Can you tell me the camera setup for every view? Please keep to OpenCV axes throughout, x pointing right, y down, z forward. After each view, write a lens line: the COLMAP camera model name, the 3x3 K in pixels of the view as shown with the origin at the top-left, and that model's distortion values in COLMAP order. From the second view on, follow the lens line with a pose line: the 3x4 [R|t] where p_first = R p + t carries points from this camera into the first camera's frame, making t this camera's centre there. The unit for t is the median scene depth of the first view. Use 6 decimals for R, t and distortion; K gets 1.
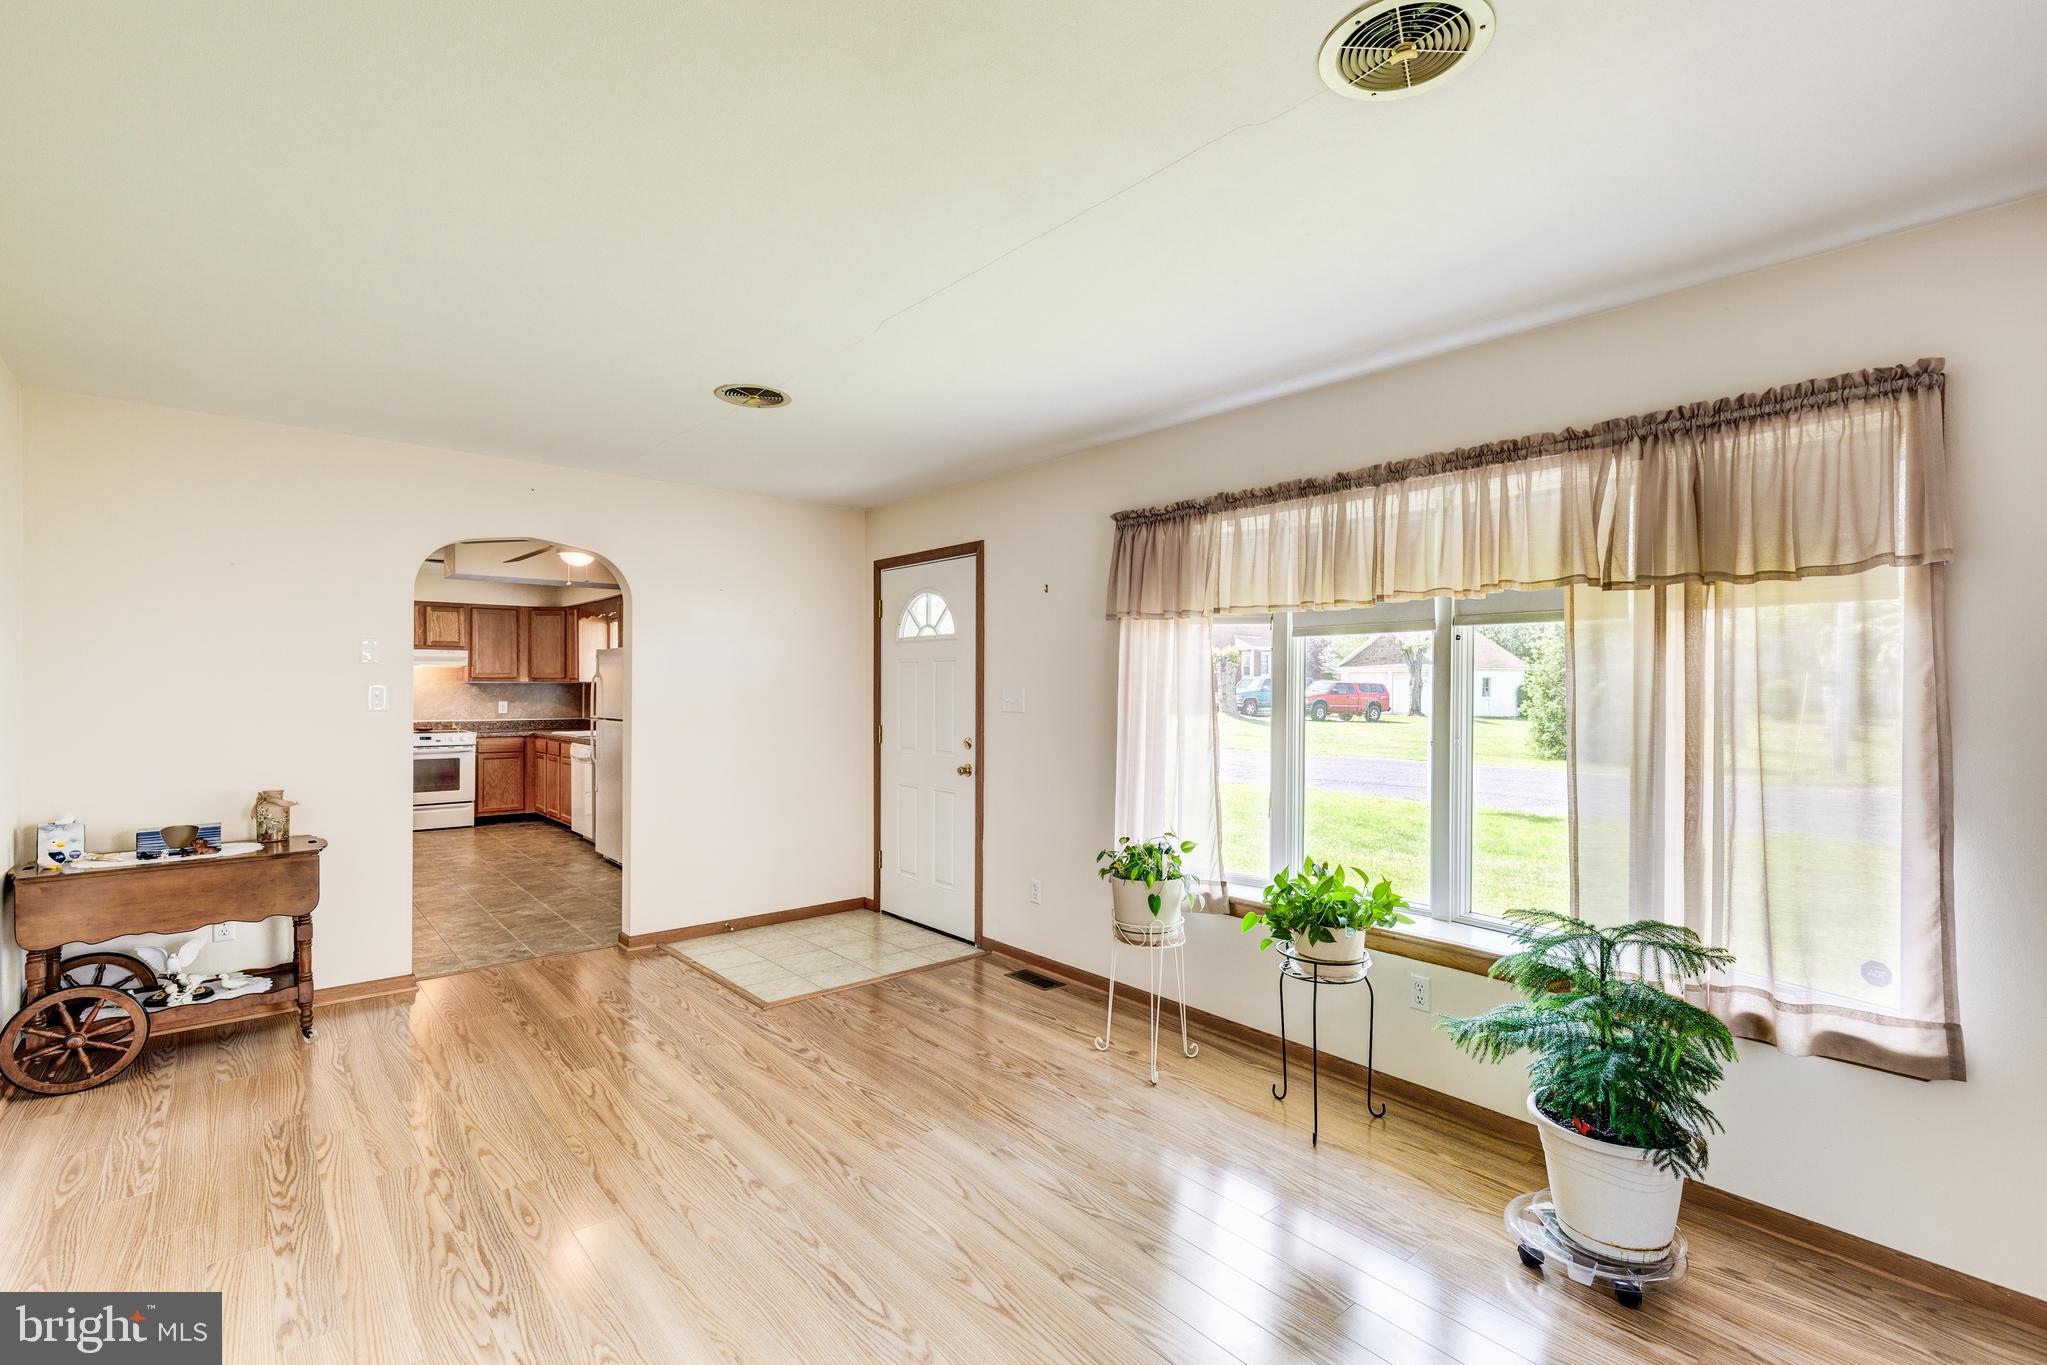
lens RADIAL K [[930.3, 0, 1025.4], [0, 930.3, 686.9], [0, 0, 1]] dist [0.012705, -0.001898]
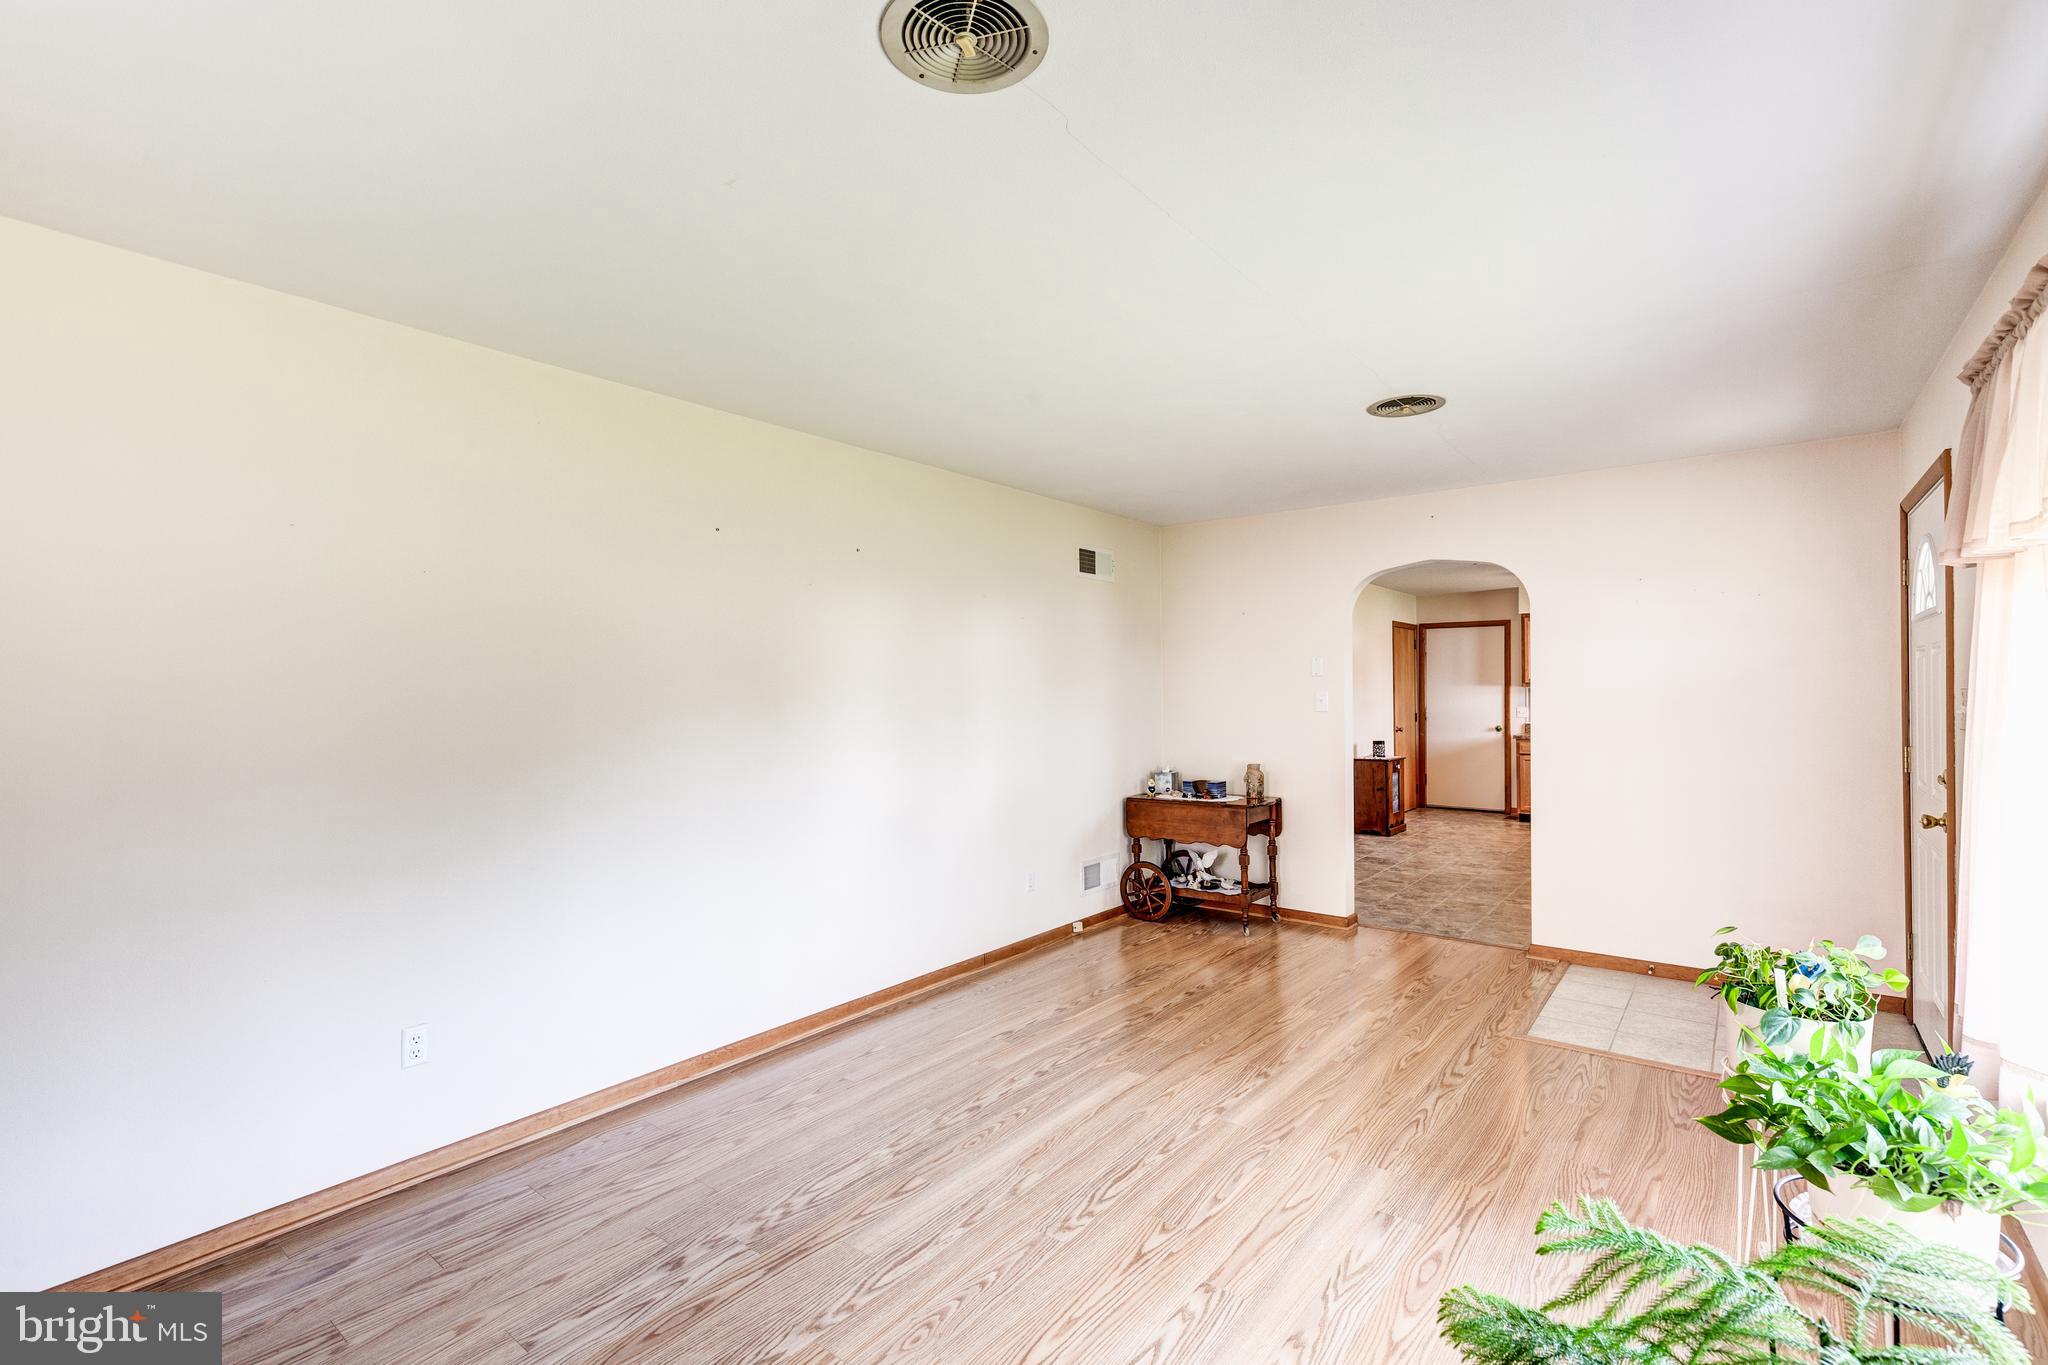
lens RADIAL K [[930.7, 0, 1026.6], [0, 930.7, 686.4], [0, 0, 1]] dist [0.012705, -0.001898]
pose [[0.200766, -0.009408, -0.979594, 0.264807], [0.004431, 0.999952, -0.008696, 0.000226], [0.979629, -0.002595, 0.200798, 0.165137]]
